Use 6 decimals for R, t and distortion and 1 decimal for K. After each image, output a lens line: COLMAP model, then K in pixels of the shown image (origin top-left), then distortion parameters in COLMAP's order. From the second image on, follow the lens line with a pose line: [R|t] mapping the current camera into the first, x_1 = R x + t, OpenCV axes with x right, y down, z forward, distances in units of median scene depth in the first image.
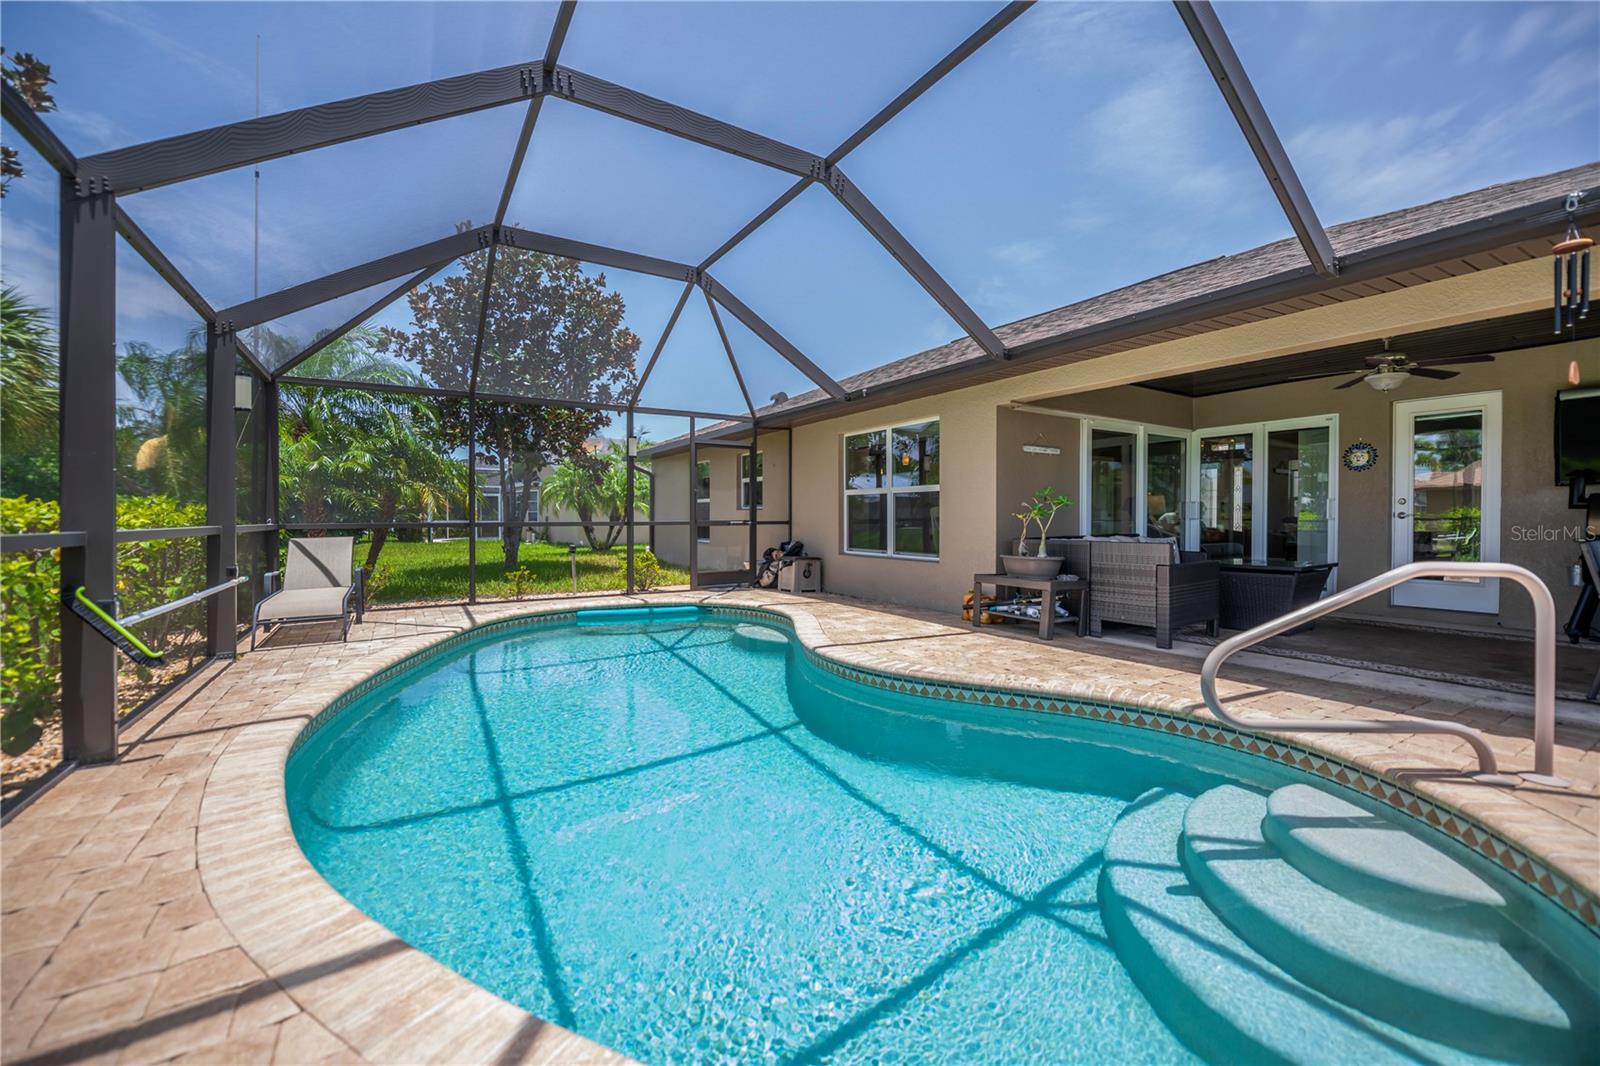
lens RADIAL K [[642.6, 0, 818.7], [0, 642.6, 536.5], [0, 0, 1]] dist [-0.016110, -0.002133]
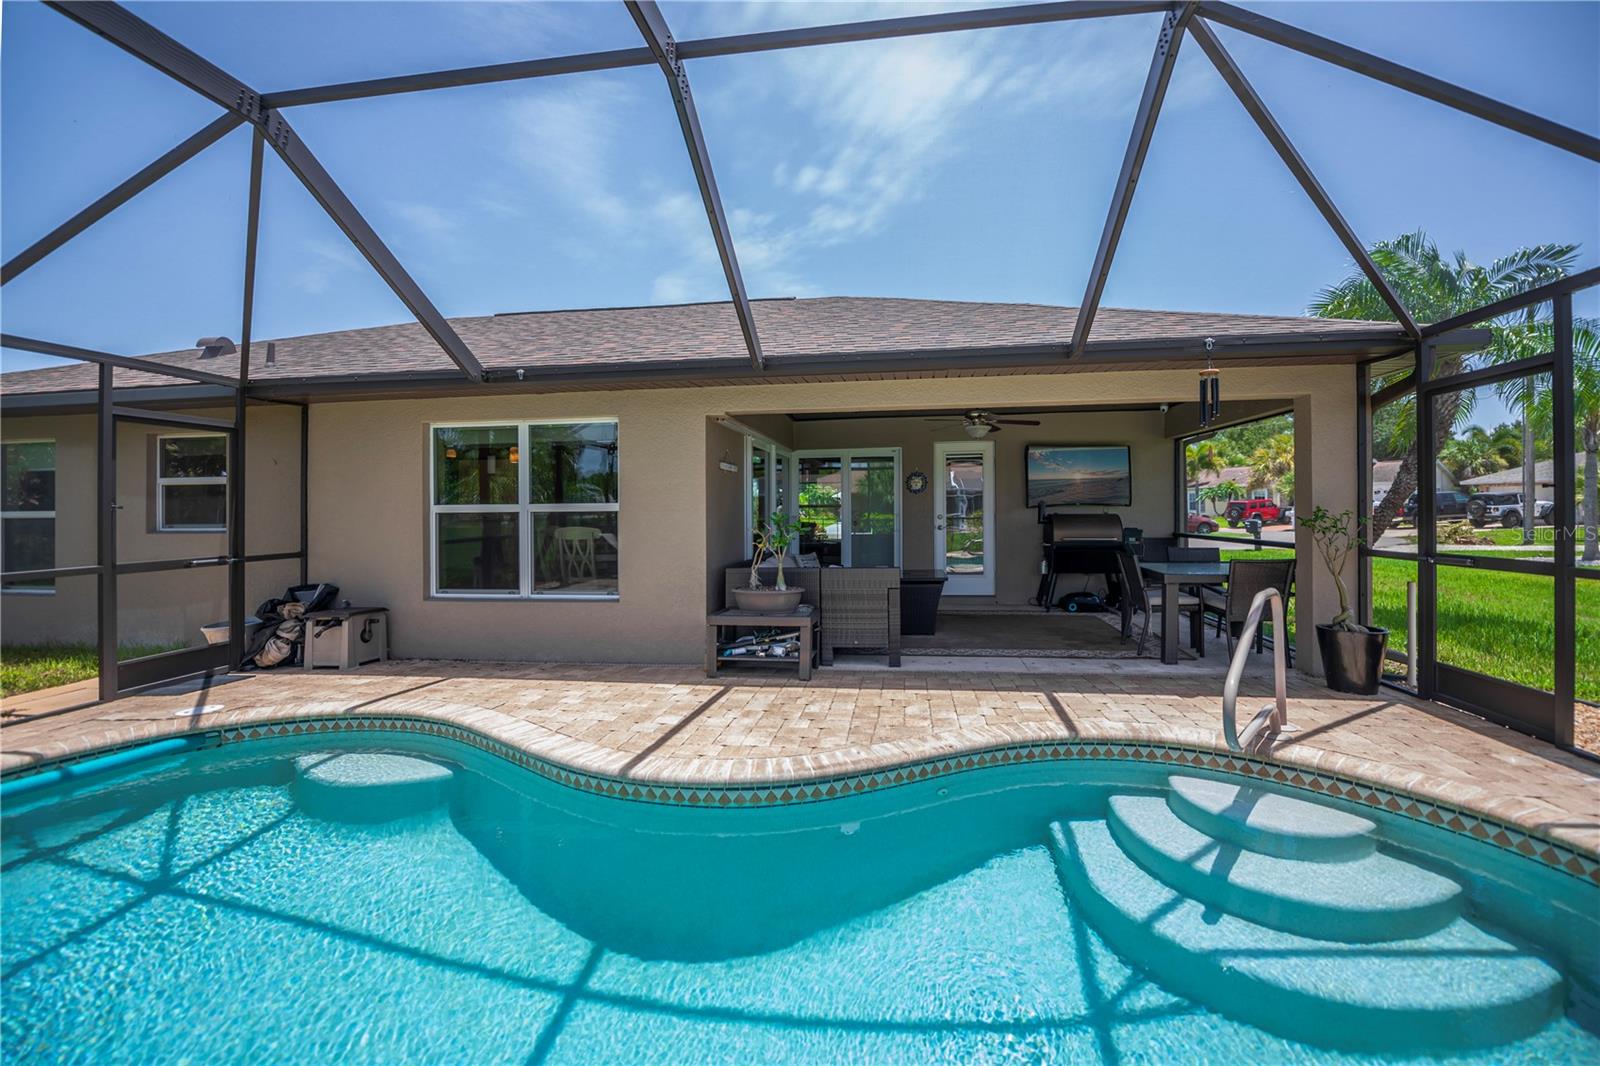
lens RADIAL K [[642.6, 0, 796.1], [0, 642.6, 523.9], [0, 0, 1]] dist [-0.016110, -0.002133]
pose [[0.651593, -0.024549, 0.758171, -0.268753], [0.032012, 0.999476, 0.004849, -0.052176], [-0.757893, 0.021111, 0.652038, 0.319778]]
